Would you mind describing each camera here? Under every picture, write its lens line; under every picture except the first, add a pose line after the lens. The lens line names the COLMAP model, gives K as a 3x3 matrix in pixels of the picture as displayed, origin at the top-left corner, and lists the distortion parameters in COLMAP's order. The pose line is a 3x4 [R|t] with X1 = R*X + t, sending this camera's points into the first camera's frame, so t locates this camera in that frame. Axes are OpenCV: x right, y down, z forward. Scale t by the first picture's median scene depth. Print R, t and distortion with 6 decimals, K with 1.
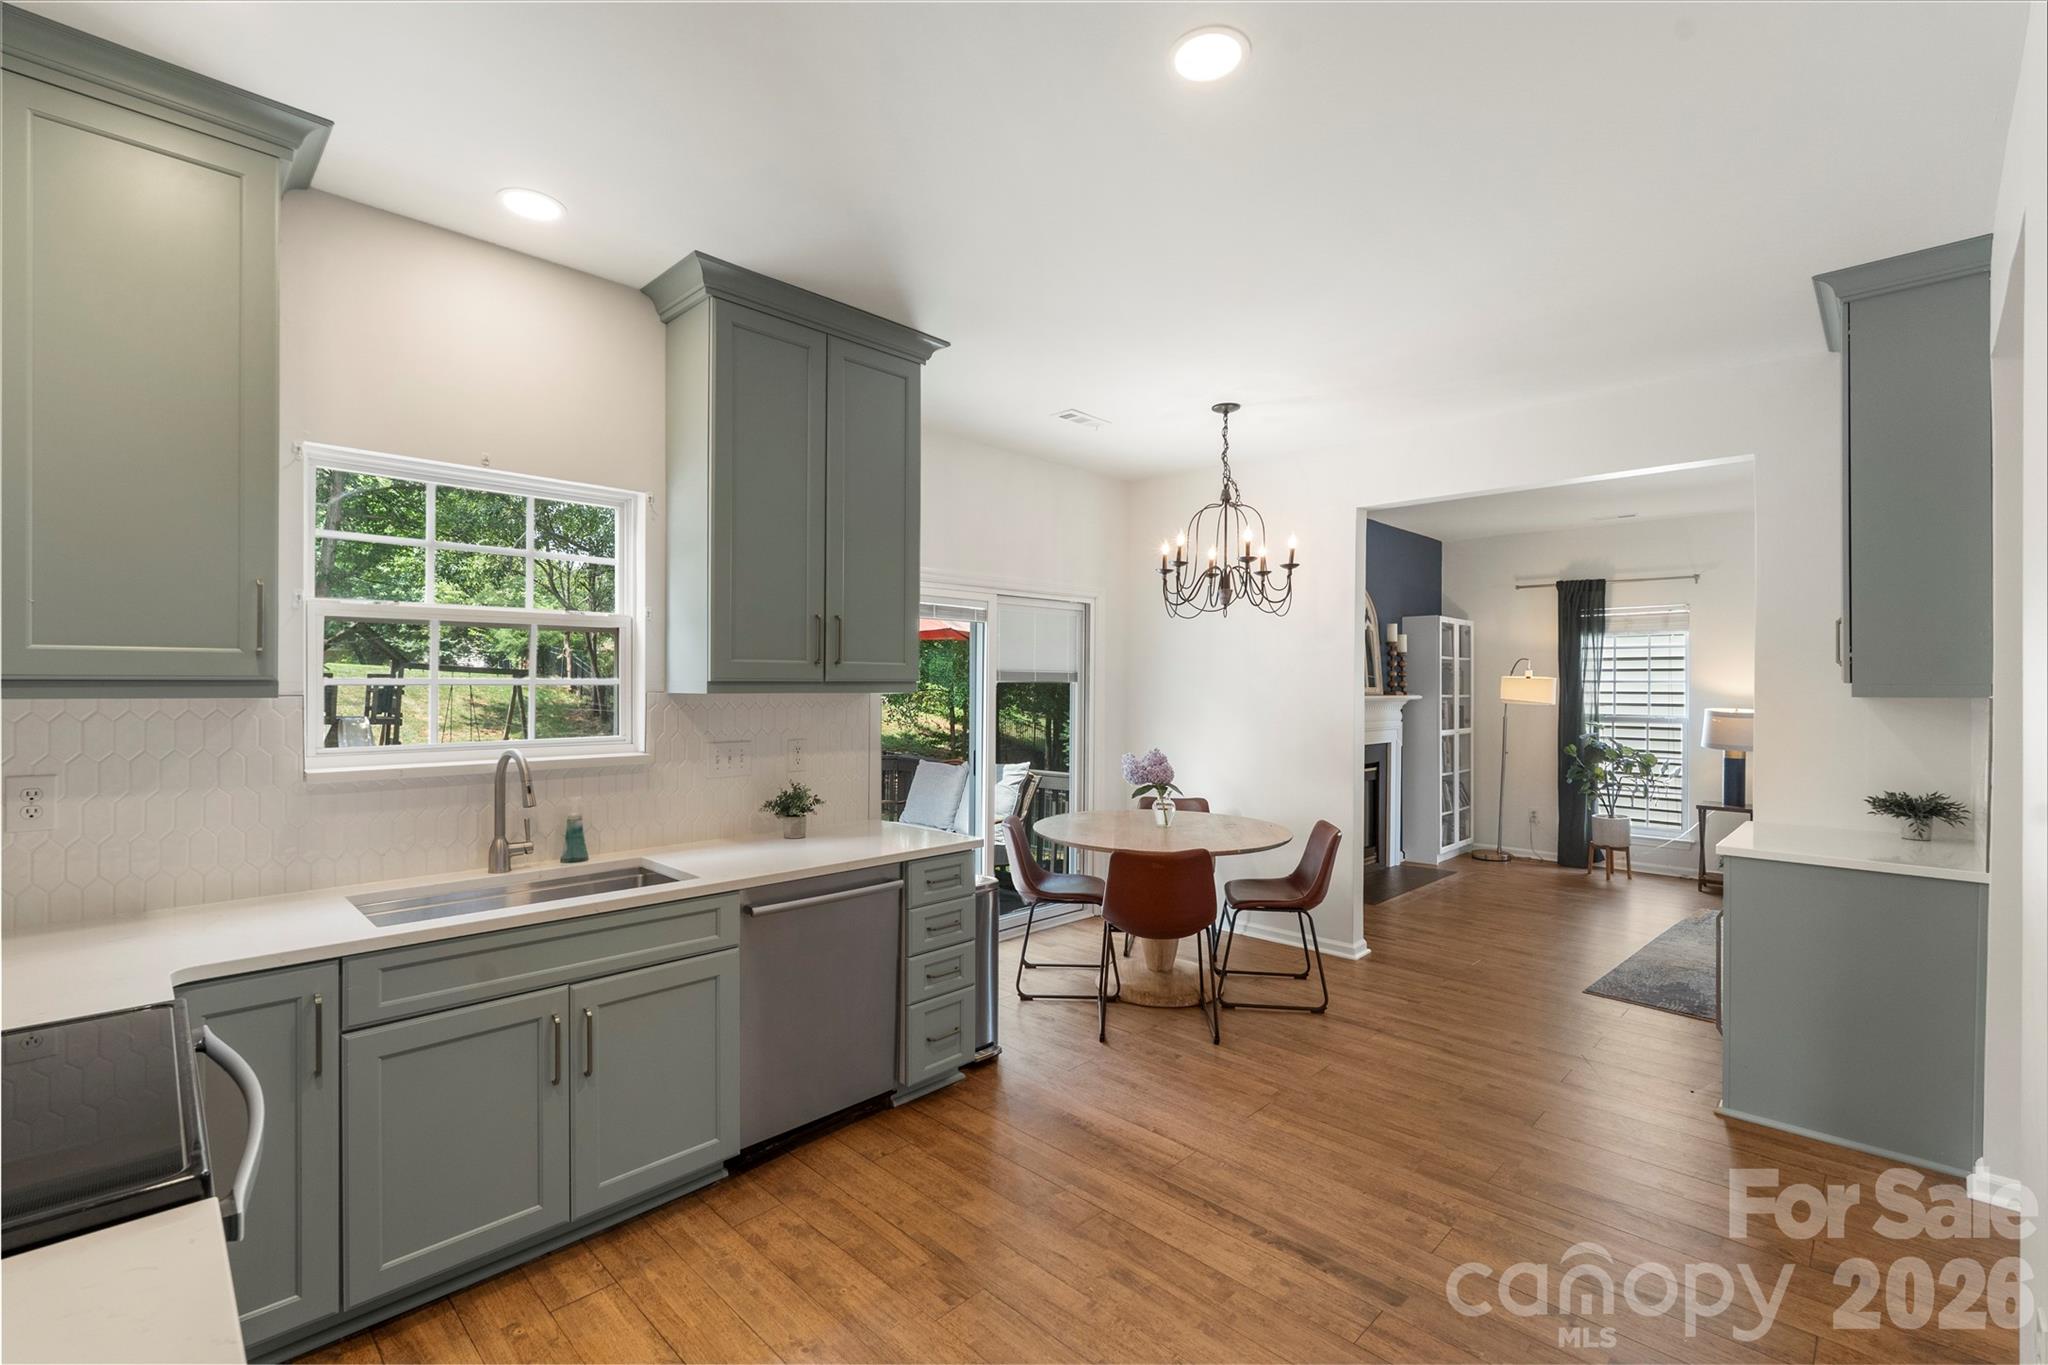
lens RADIAL K [[913.9, 0, 1017.7], [0, 913.9, 682.2], [0, 0, 1]] dist [-0.002304, -0.000337]
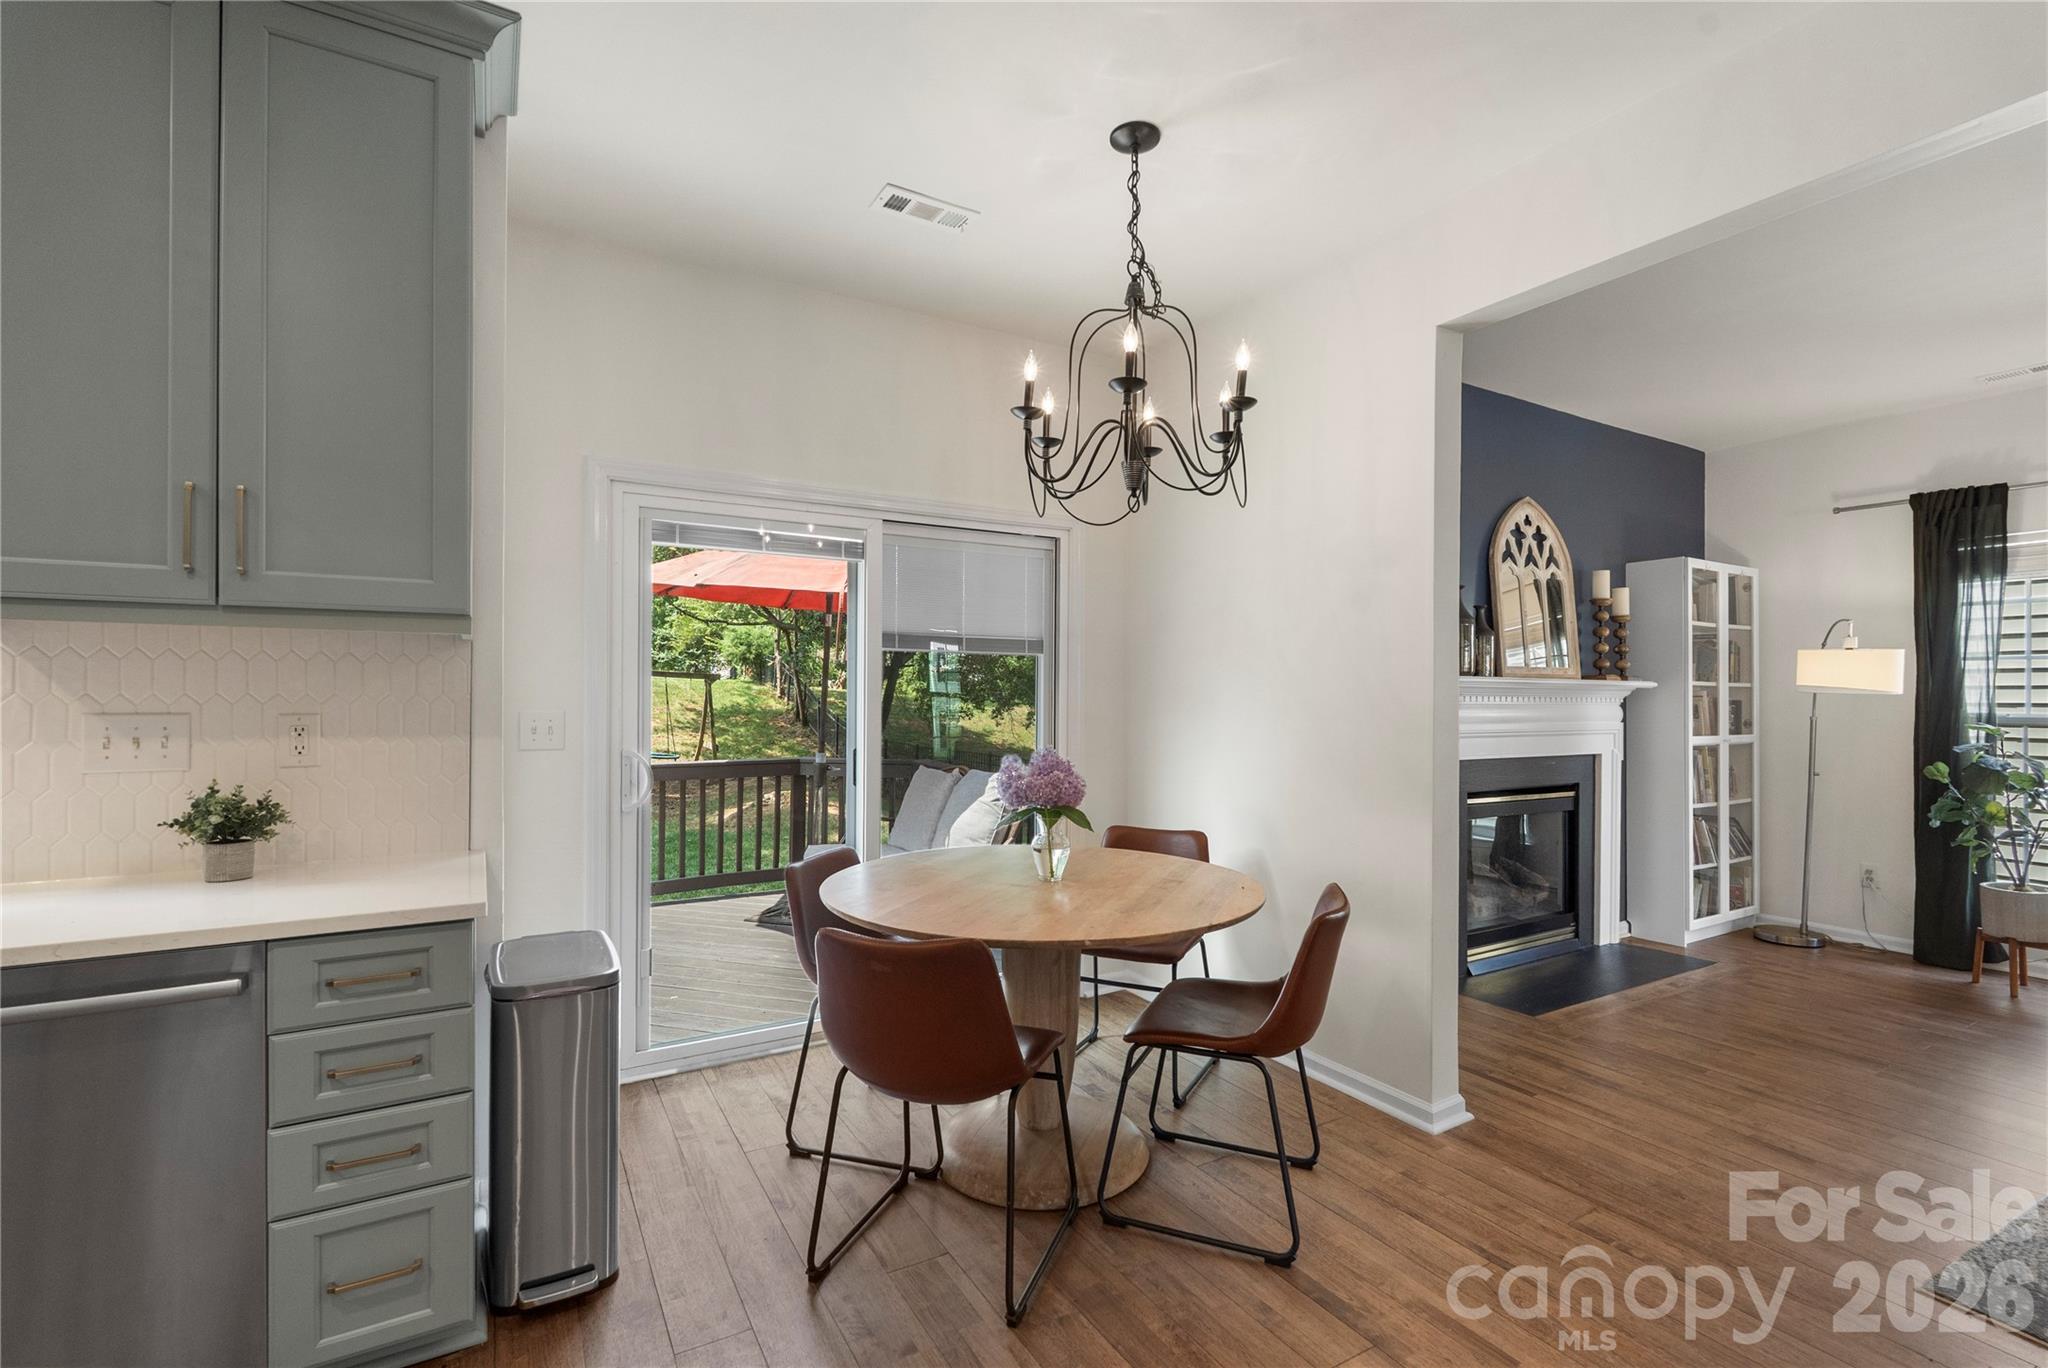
lens RADIAL K [[913.9, 0, 1034.5], [0, 913.9, 690.4], [0, 0, 1]] dist [-0.002304, -0.000337]
pose [[0.965706, -0.000693, -0.259639, 0.256466], [-0.000747, 0.999985, -0.005449, 0.033563], [0.259639, 0.005457, 0.965690, 0.364832]]
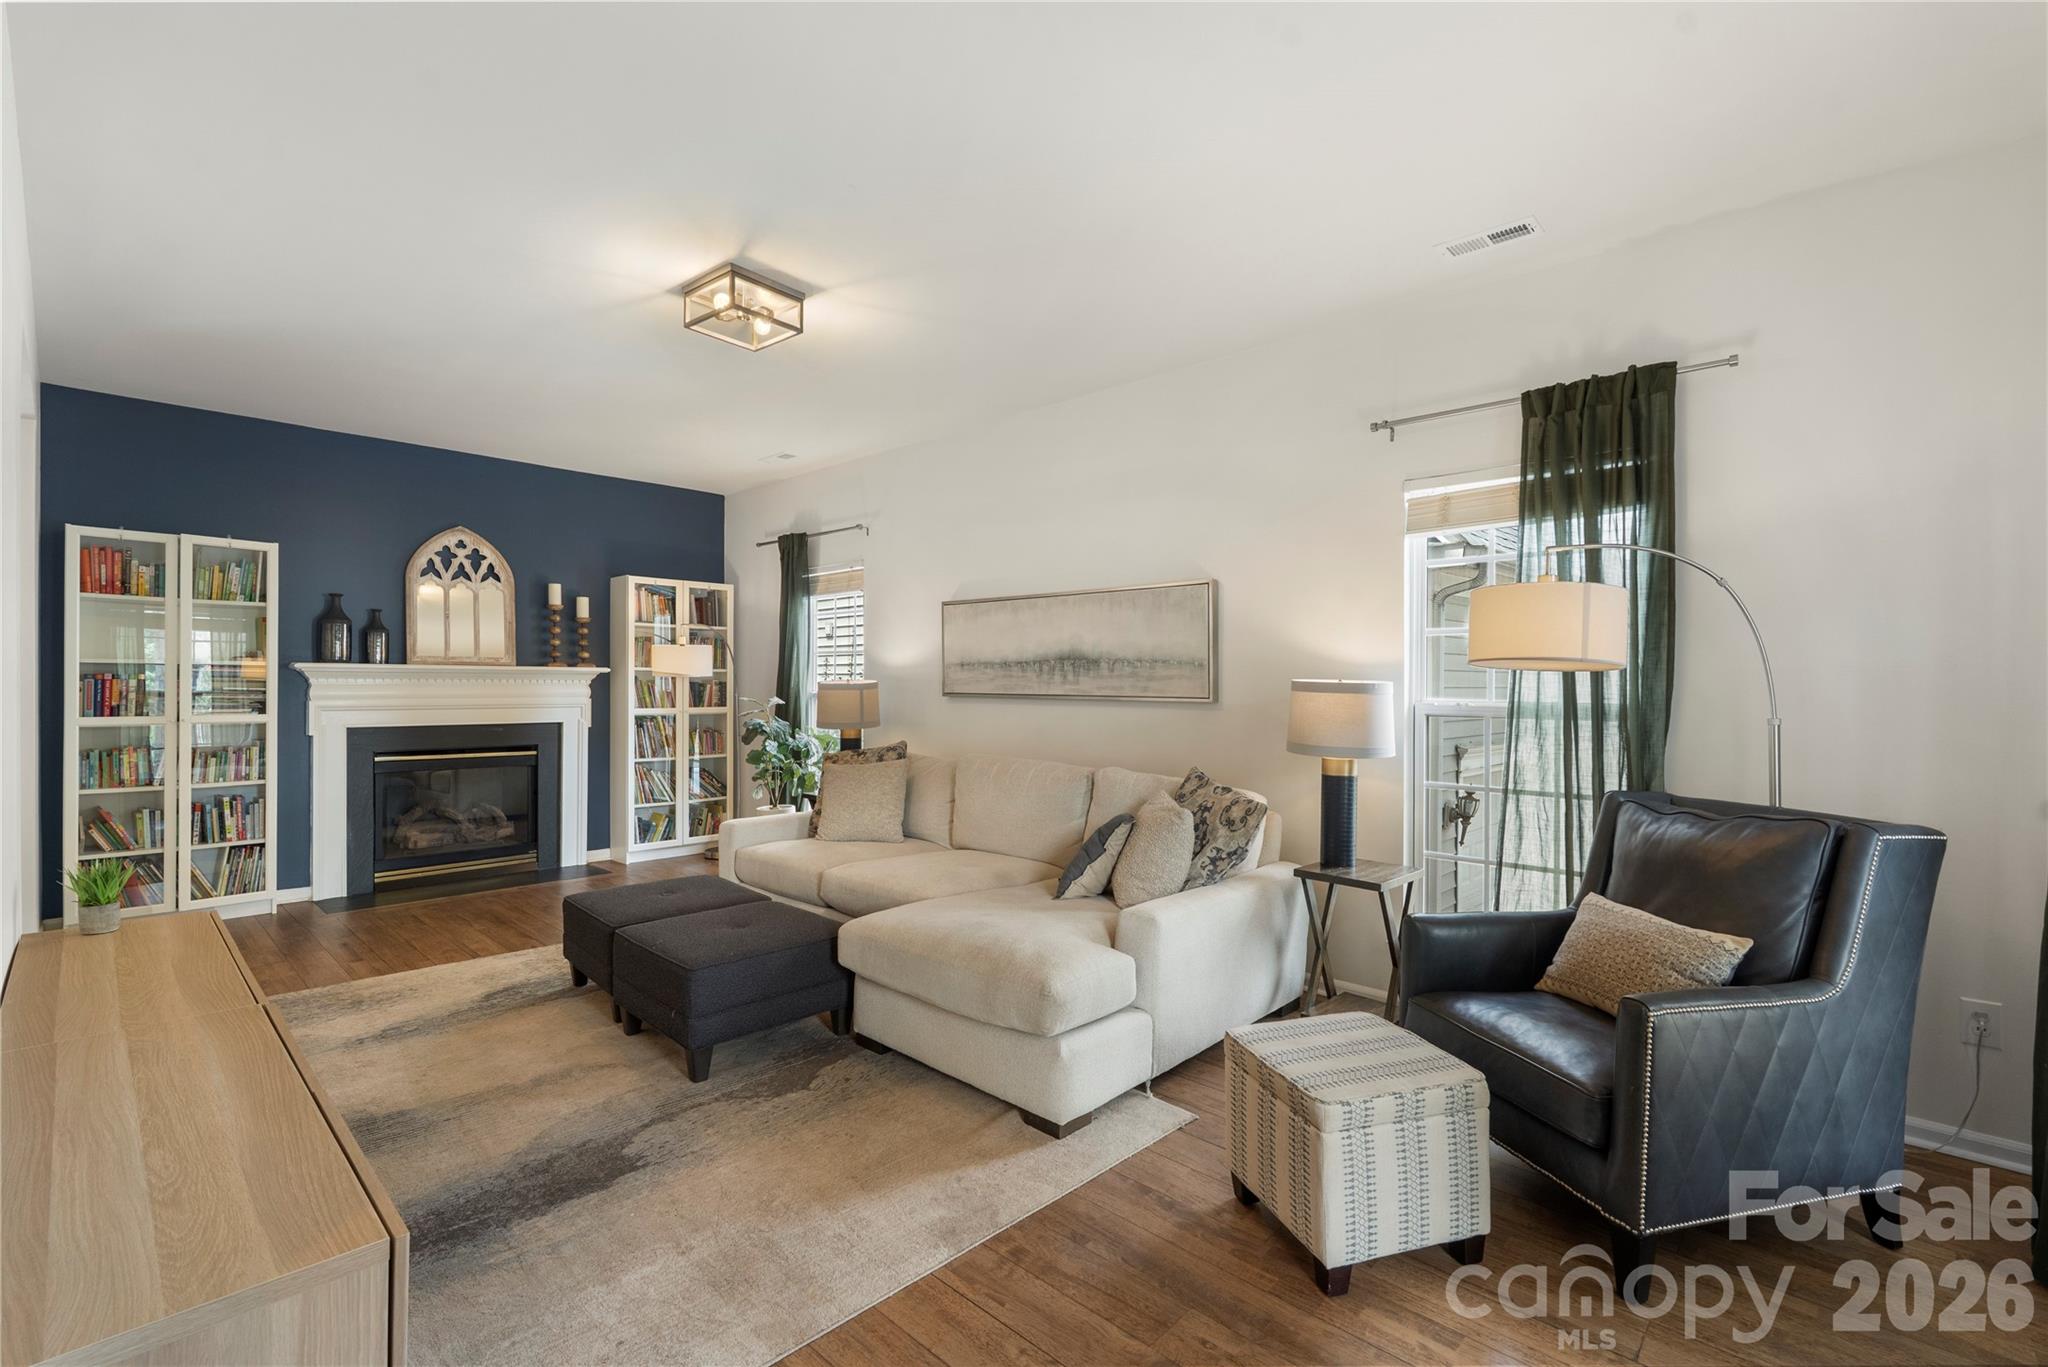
lens RADIAL K [[913.9, 0, 1032.1], [0, 913.9, 677.0], [0, 0, 1]] dist [-0.002304, -0.000337]
pose [[0.999995, 0.003012, 0.000622, 1.159372], [-0.003008, 0.999977, -0.006017, 0.037239], [-0.000640, 0.006015, 0.999982, 0.191190]]
